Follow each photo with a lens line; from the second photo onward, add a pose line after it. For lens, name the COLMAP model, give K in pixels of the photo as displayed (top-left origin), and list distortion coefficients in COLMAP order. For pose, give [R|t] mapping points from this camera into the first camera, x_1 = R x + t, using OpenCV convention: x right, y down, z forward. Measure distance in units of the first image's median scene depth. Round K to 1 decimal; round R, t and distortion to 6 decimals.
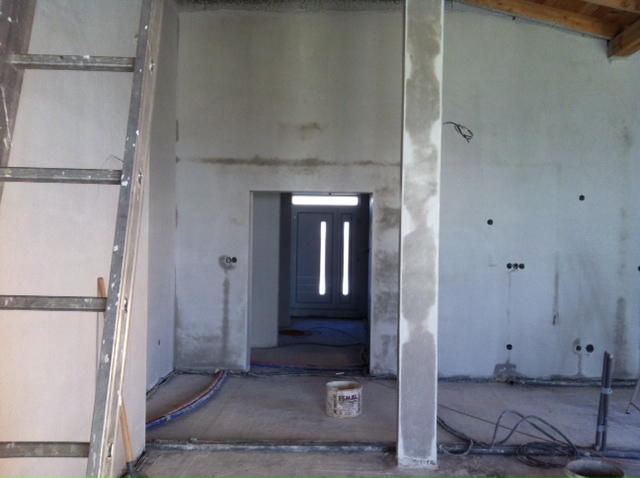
lens RADIAL K [[608.3, 0, 320.0], [0, 608.3, 239.0], [0, 0, 1]] dist [0.096308, -0.245589]
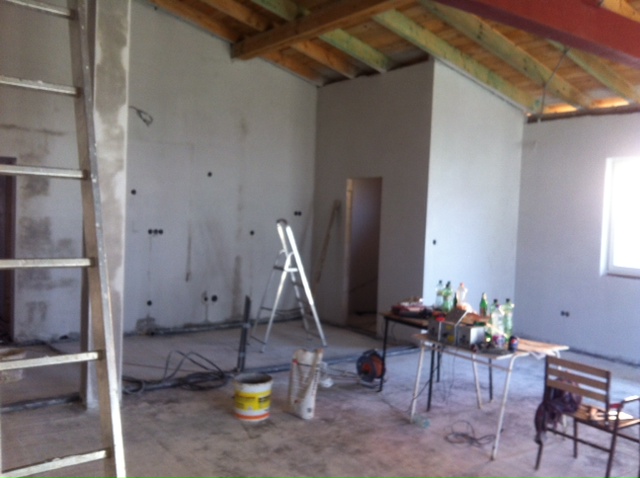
lens RADIAL K [[608.3, 0, 320.0], [0, 608.3, 239.0], [0, 0, 1]] dist [0.096308, -0.245589]
pose [[0.795079, -0.016778, 0.606274, -0.191630], [-0.017988, 0.998525, 0.051222, -0.008621], [-0.606240, -0.051631, 0.793604, -0.124198]]
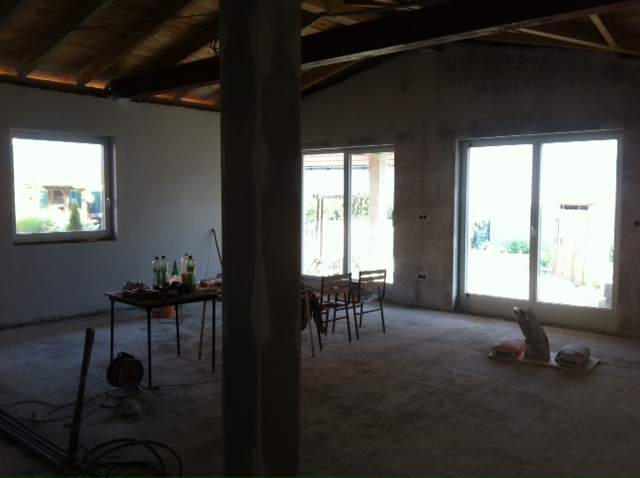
lens RADIAL K [[608.3, 0, 320.0], [0, 608.3, 239.0], [0, 0, 1]] dist [0.096308, -0.245589]
pose [[-0.799042, -0.051779, 0.599042, -0.344902], [-0.019878, 0.998015, 0.059751, 0.068628], [-0.600947, 0.035836, -0.798485, 4.500205]]
